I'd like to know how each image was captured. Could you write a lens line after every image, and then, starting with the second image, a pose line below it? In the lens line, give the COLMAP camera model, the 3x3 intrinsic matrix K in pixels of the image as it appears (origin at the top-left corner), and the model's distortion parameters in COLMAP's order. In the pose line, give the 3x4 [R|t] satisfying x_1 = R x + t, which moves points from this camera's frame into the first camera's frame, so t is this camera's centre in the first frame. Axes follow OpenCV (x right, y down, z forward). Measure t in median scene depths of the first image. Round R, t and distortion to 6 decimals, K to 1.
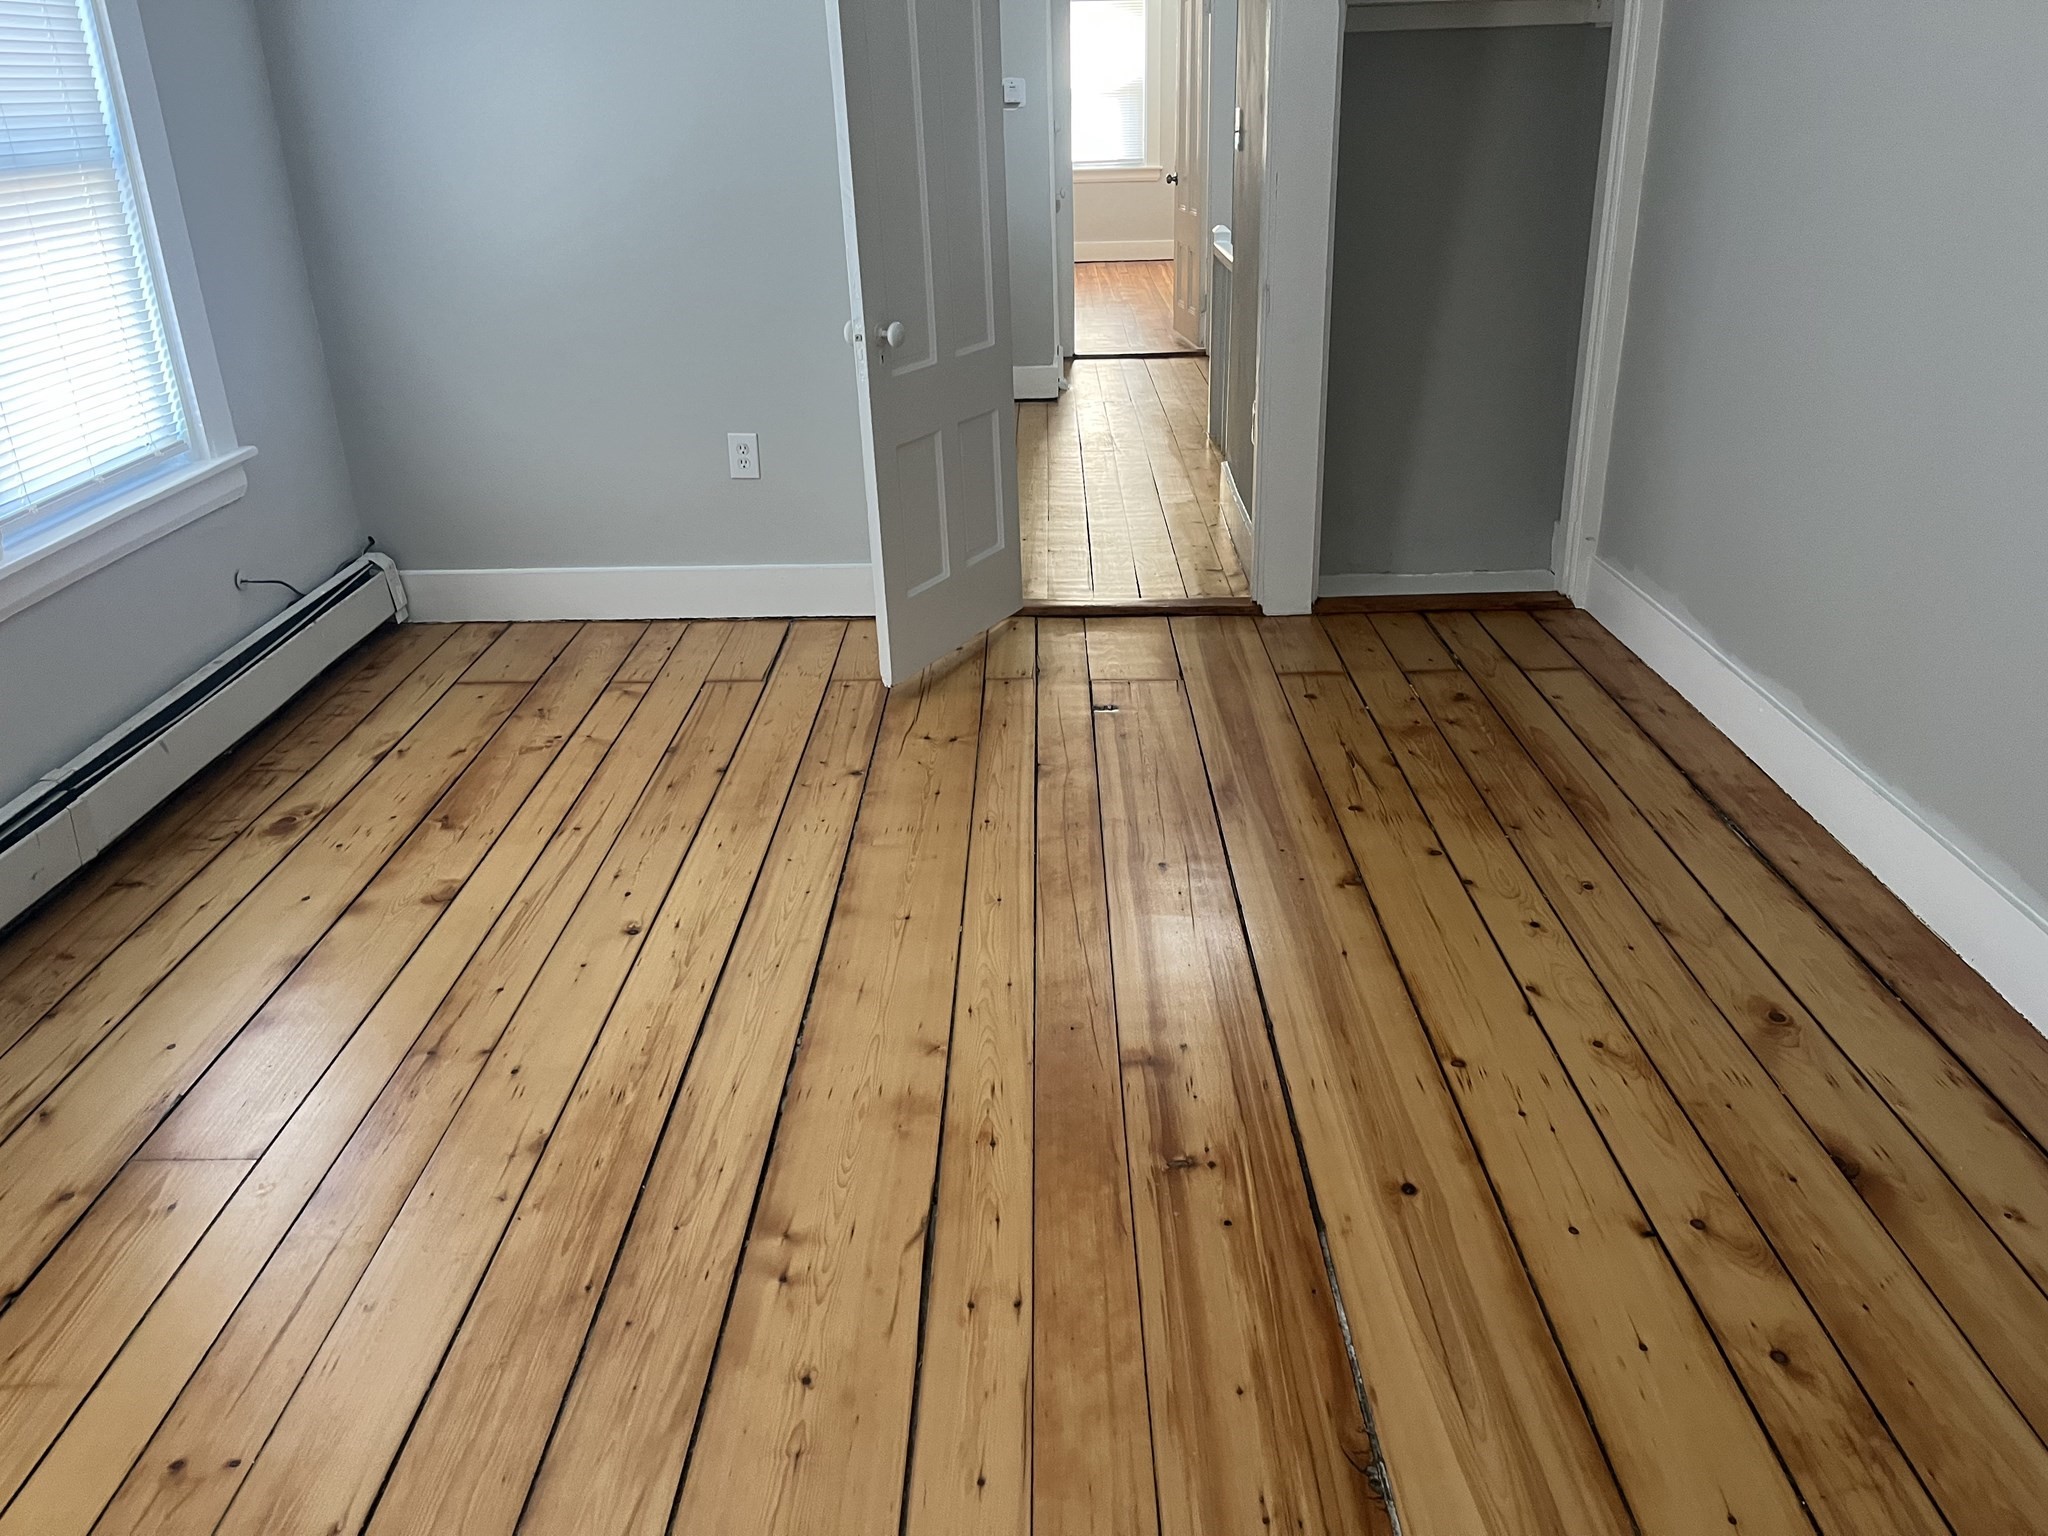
lens RADIAL K [[1564.0, 0, 1029.9], [0, 1564.0, 766.0], [0, 0, 1]] dist [0.076413, -0.095749]
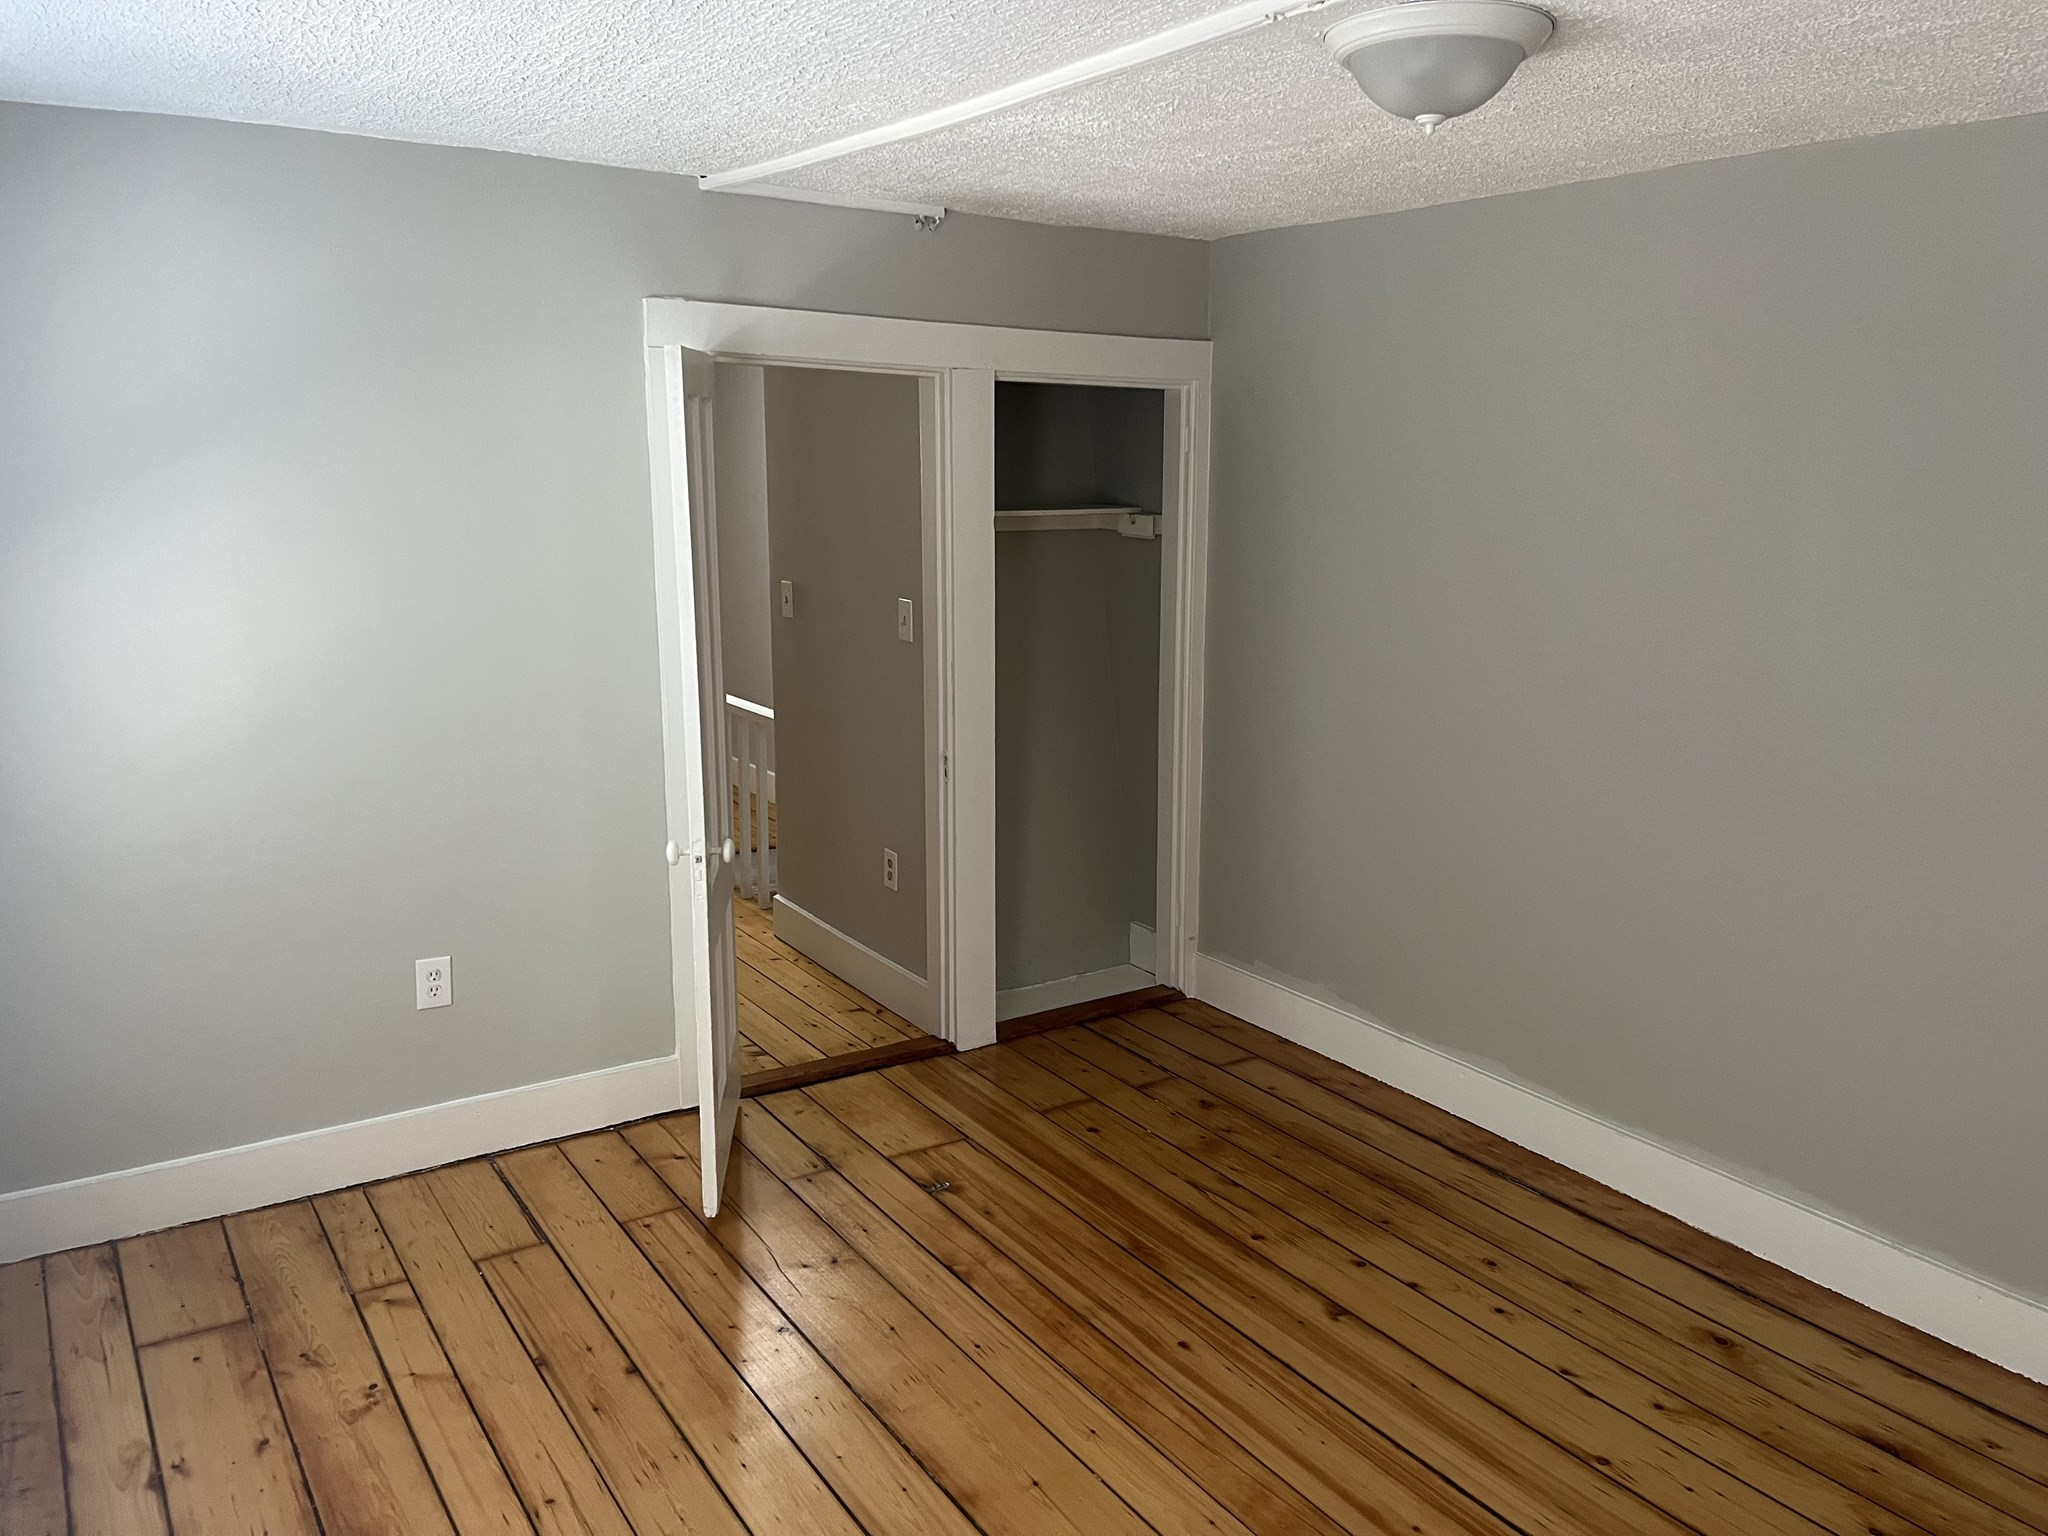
lens RADIAL K [[1564.0, 0, 1036.0], [0, 1564.0, 758.4], [0, 0, 1]] dist [0.076413, -0.095749]
pose [[0.827500, -0.077400, 0.556105, -0.447163], [0.191842, 0.969820, -0.150484, -0.142299], [-0.527674, 0.231210, 0.817375, 0.090953]]
